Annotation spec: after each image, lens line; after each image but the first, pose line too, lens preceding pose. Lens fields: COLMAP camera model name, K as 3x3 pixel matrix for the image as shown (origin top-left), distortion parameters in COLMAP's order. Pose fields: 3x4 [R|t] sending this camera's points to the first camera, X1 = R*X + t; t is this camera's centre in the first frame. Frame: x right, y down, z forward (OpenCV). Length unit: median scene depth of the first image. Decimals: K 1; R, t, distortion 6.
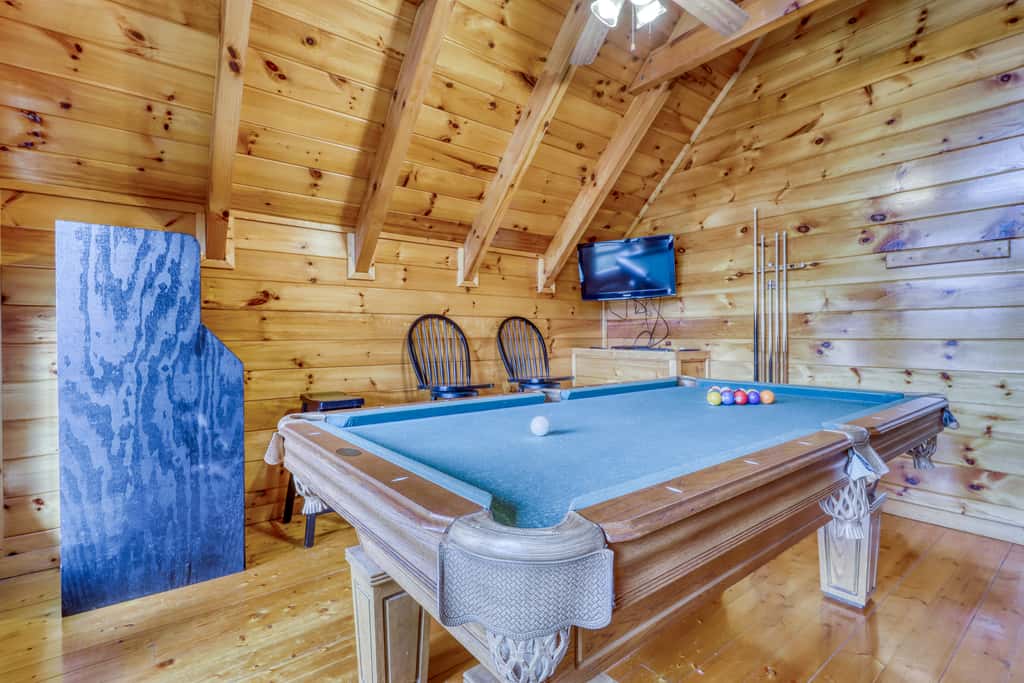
lens RADIAL K [[480.1, 0, 521.2], [0, 480.1, 342.0], [0, 0, 1]] dist [0.017563, -0.007218]
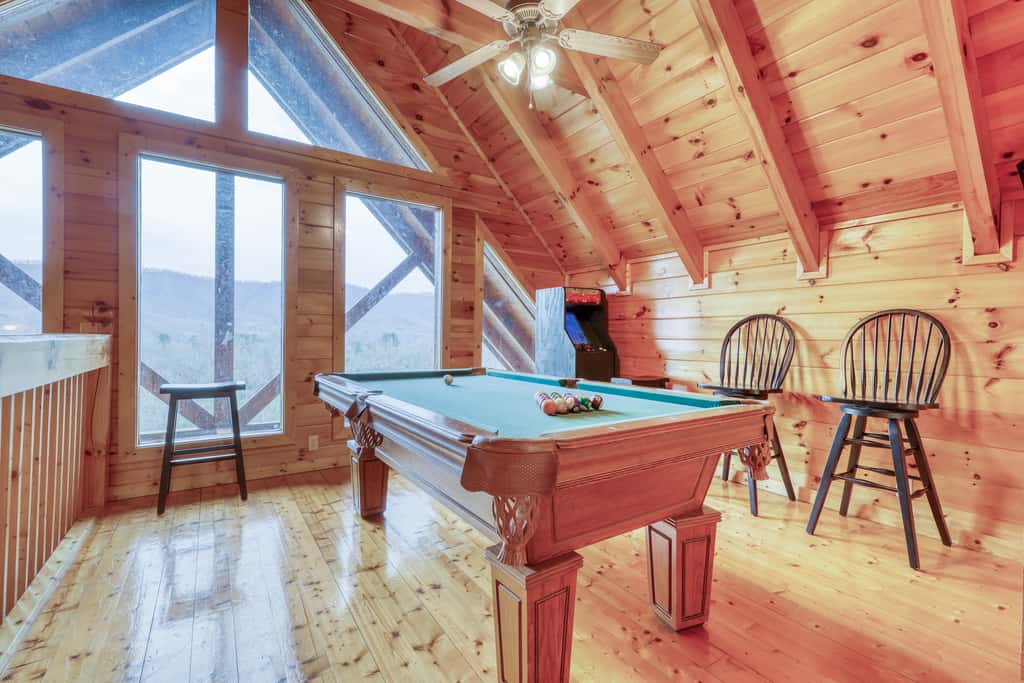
lens RADIAL K [[454.6, 0, 521.0], [0, 454.6, 340.7], [0, 0, 1]] dist [0.022779, -0.000442]
pose [[-0.078644, 0.014618, -0.996796, 0.801077], [-0.018787, 0.999693, 0.016143, -0.010645], [0.996726, 0.019996, -0.078345, 0.608159]]
